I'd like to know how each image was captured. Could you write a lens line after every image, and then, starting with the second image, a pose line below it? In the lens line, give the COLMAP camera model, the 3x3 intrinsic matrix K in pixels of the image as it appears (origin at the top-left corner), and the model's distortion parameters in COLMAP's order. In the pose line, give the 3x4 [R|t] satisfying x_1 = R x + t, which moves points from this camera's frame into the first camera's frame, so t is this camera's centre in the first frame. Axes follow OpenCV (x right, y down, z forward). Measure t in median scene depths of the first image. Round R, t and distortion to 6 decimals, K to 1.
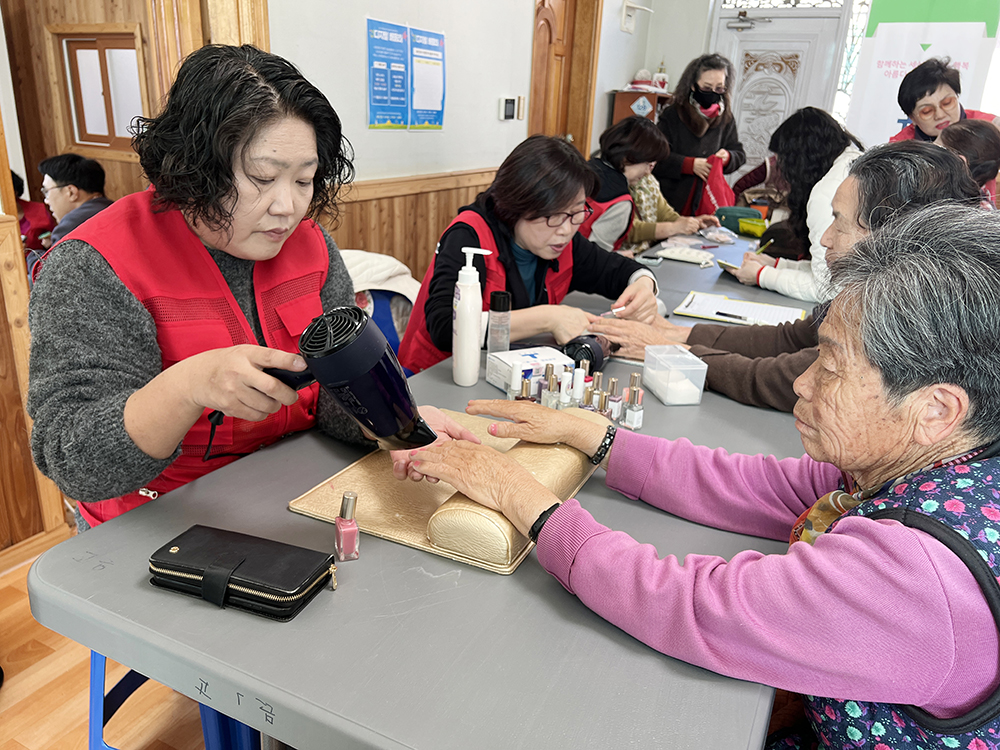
lens RADIAL K [[764.5, 0, 500.0], [0, 764.5, 375.0], [0, 0, 1]] dist [0.049208, -0.051691]
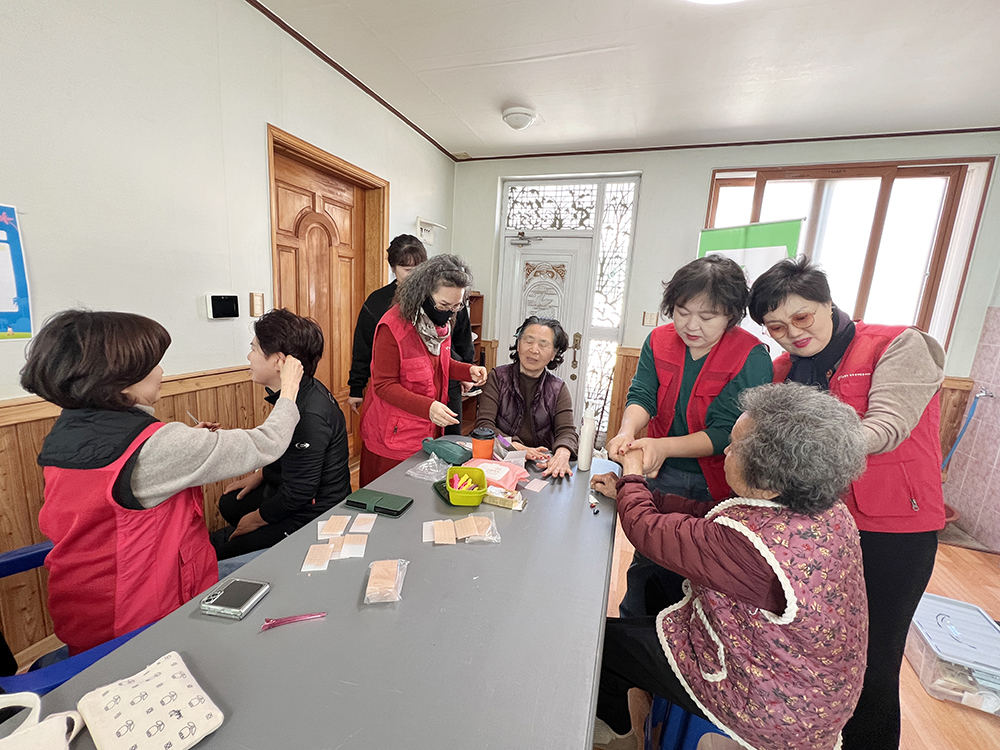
lens RADIAL K [[402.9, 0, 500.0], [0, 402.9, 375.0], [0, 0, 1]] dist [-0.021898, 0.000199]
pose [[0.990850, -0.015161, 0.134115, 0.186055], [0.034343, 0.989286, -0.141893, -0.141584], [-0.130527, 0.145201, 0.980755, 0.383060]]
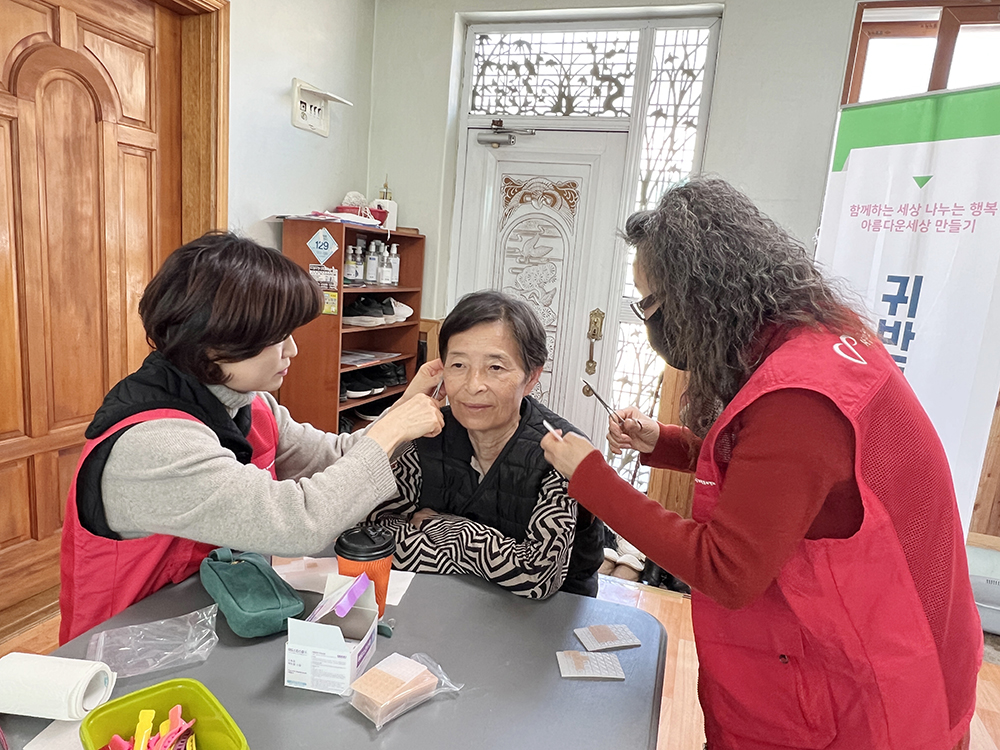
lens RADIAL K [[655.4, 0, 500.0], [0, 655.4, 375.0], [0, 0, 1]] dist [0.004170, -0.001509]
pose [[0.986890, 0.004468, 0.161334, 0.223033], [0.019227, 0.989244, -0.145007, -0.158832], [-0.160247, 0.146207, 0.976189, 0.458885]]
